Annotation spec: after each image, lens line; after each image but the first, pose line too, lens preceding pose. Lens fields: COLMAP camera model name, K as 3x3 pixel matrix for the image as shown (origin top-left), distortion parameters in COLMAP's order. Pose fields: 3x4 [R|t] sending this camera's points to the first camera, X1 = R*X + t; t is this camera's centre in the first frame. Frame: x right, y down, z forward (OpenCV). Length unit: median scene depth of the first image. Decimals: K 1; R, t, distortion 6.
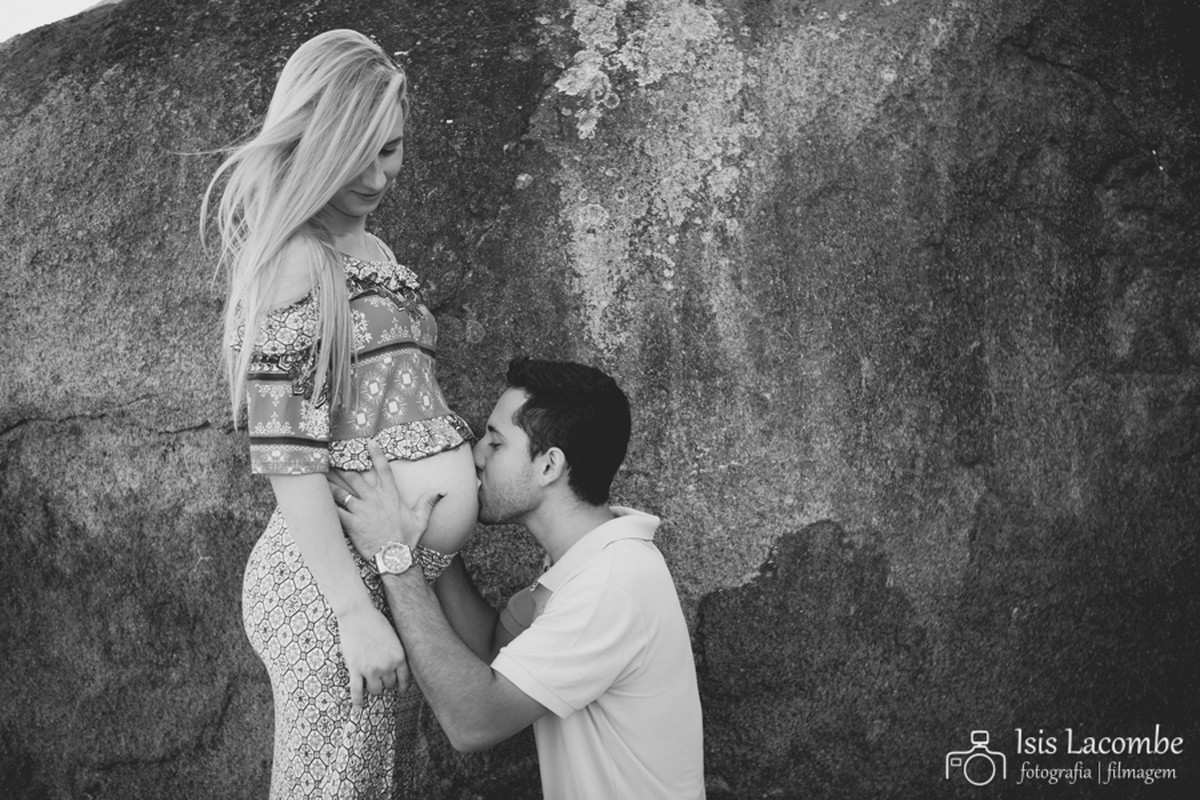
lens RADIAL K [[1457.9, 0, 600.1], [0, 1457.9, 399.9], [0, 0, 1]] dist [0.007592, 0.000000]
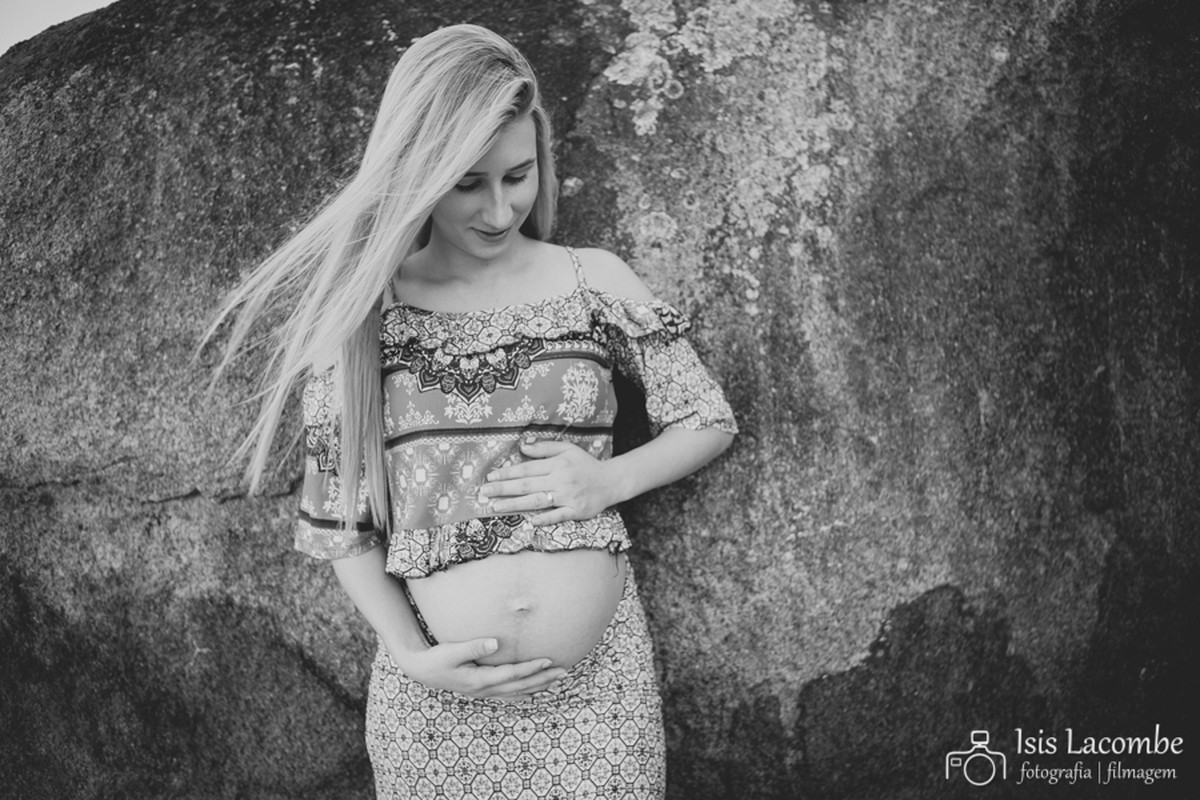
lens RADIAL K [[1035.2, 0, 600.1], [0, 1035.2, 401.9], [0, 0, 1]] dist [-0.054508, 0.051031]
pose [[0.999416, -0.026833, 0.021145, -0.051531], [0.026439, 0.999475, 0.018707, -0.038460], [-0.021636, -0.018137, 0.999601, 0.408686]]
